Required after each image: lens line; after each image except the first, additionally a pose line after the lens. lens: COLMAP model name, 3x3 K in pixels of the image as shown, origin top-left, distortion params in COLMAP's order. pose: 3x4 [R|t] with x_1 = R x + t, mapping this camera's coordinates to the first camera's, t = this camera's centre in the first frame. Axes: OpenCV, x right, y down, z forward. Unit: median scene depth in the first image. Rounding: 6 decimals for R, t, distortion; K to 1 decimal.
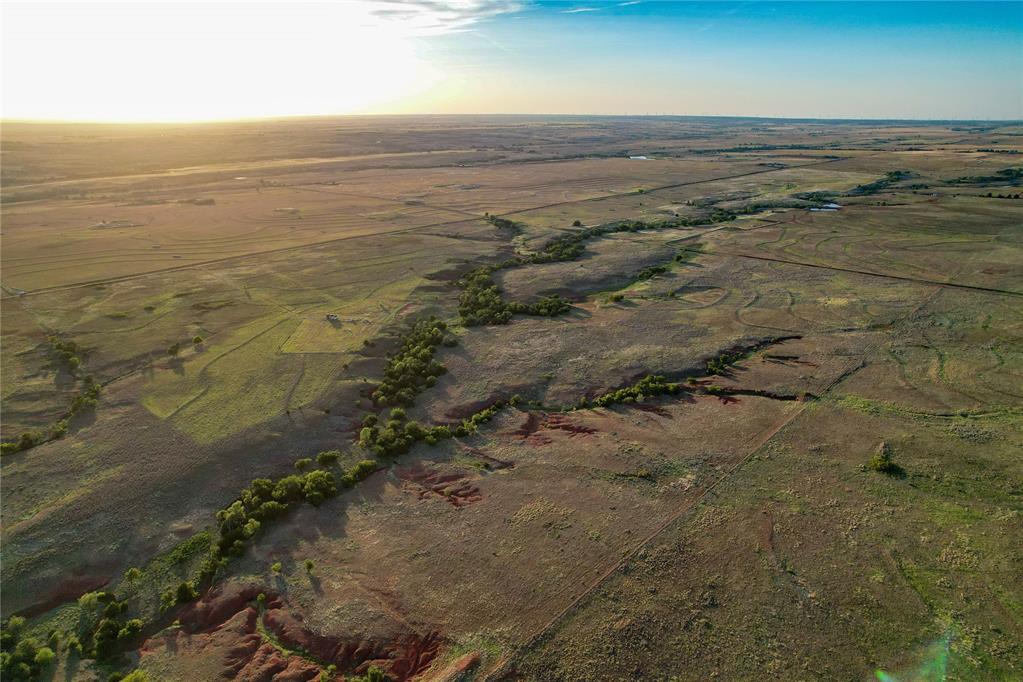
lens RADIAL K [[662.2, 0, 515.9], [0, 662.2, 339.7], [0, 0, 1]] dist [-0.082253, 0.074188]
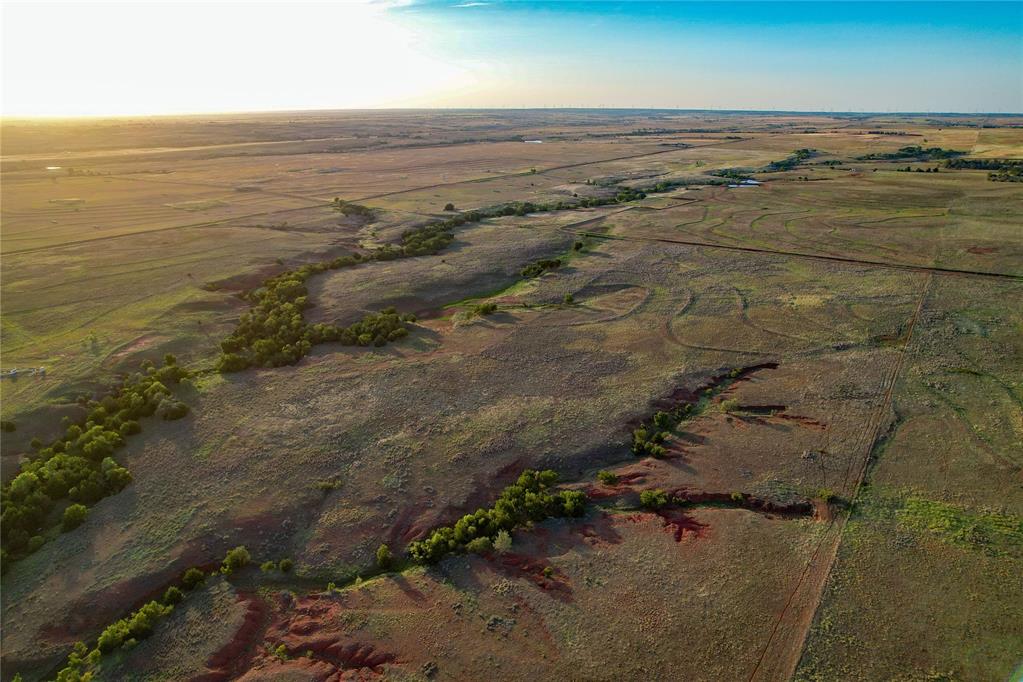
lens RADIAL K [[662.2, 0, 516.3], [0, 662.2, 335.3], [0, 0, 1]] dist [-0.082253, 0.074188]
pose [[0.989499, -0.048933, 0.136007, 0.072638], [0.048949, 0.998796, 0.003232, -0.029810], [-0.136001, 0.003459, 0.990703, 0.274991]]
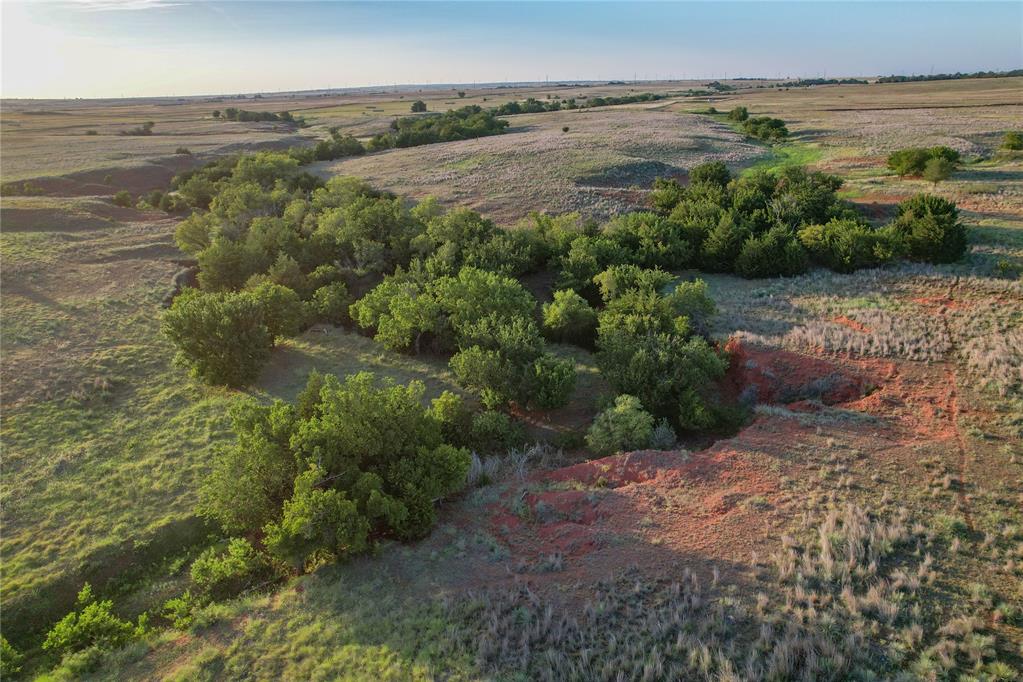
lens RADIAL K [[662.2, 0, 511.2], [0, 662.2, 341.0], [0, 0, 1]] dist [-0.082253, 0.074188]
pose [[0.920437, -0.164639, 0.354528, -0.055598], [0.153861, 0.986354, 0.058595, -0.029305], [-0.359337, 0.000615, 0.933208, 0.660274]]
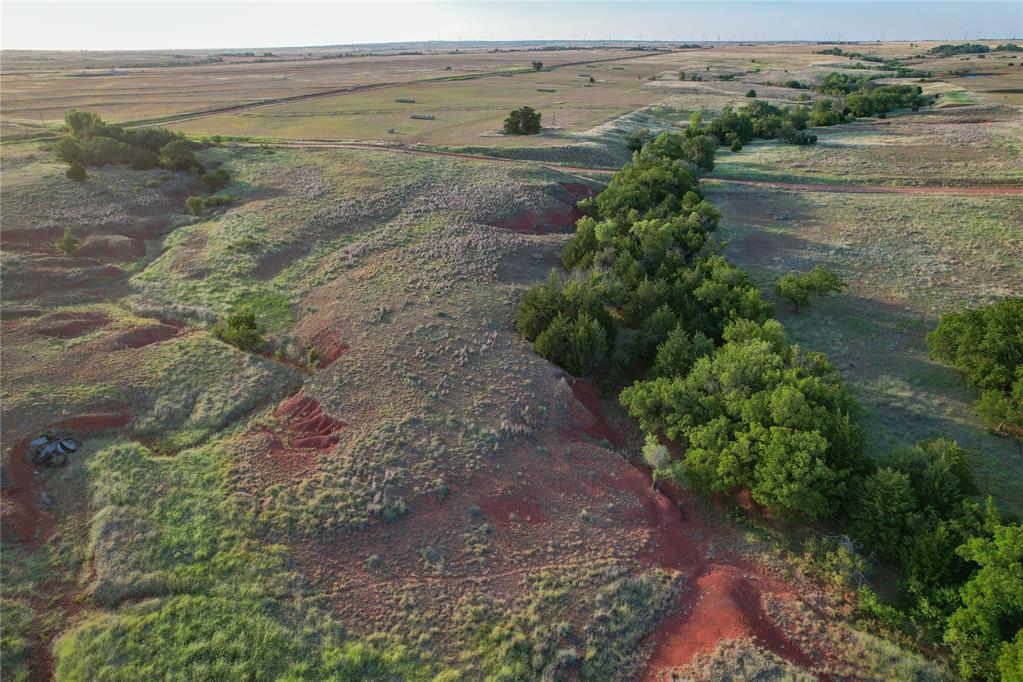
lens RADIAL K [[662.2, 0, 510.8], [0, 662.2, 338.3], [0, 0, 1]] dist [-0.082253, 0.074188]
pose [[0.937679, -0.153345, 0.311838, 0.020201], [0.125759, 0.986289, 0.106854, -0.166492], [-0.323948, -0.060978, 0.944108, 1.015020]]
